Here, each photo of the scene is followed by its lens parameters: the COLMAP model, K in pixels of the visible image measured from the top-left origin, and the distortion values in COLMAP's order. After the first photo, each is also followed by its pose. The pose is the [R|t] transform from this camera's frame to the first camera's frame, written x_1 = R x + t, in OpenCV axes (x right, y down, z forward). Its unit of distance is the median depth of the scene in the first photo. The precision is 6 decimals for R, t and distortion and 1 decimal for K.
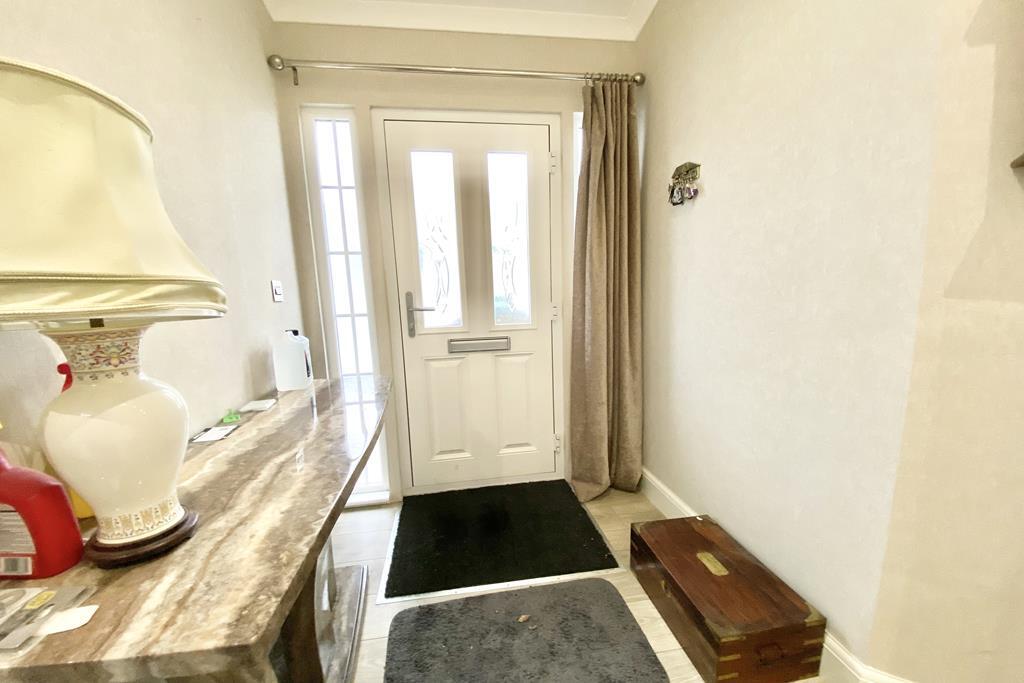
lens RADIAL K [[407.3, 0, 510.3], [0, 407.3, 353.9], [0, 0, 1]] dist [0.026136, -0.024363]
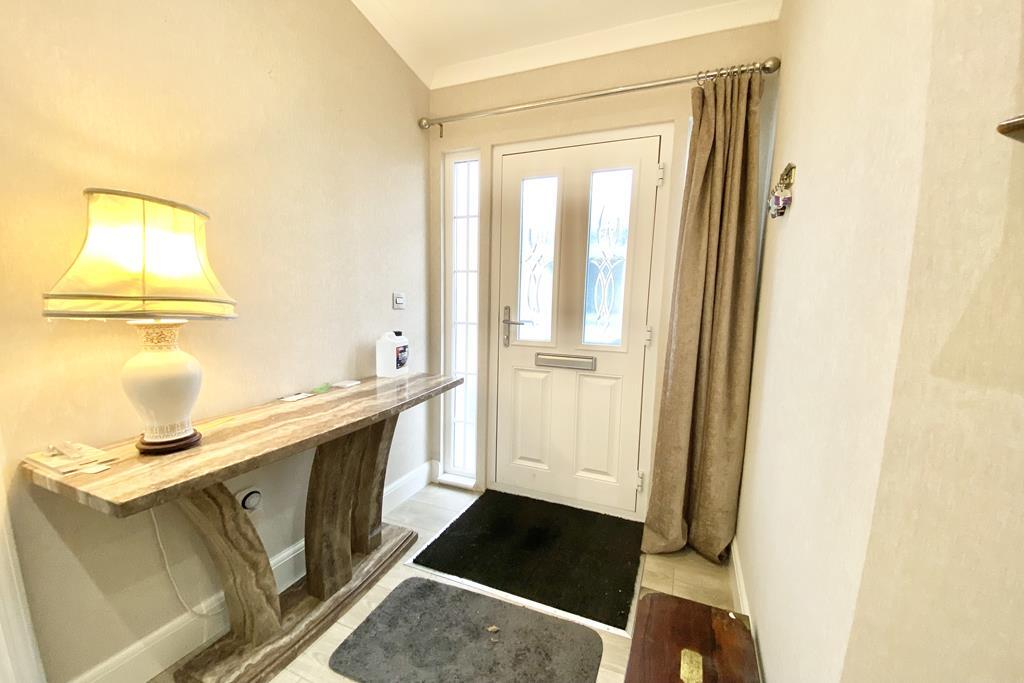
lens RADIAL K [[407.3, 0, 510.3], [0, 407.3, 353.9], [0, 0, 1]] dist [0.026136, -0.024363]
pose [[0.851249, 0.117516, -0.511434, 0.354294], [-0.129783, 0.991472, 0.011802, -0.040074], [0.508459, 0.056329, 0.859242, 0.066474]]
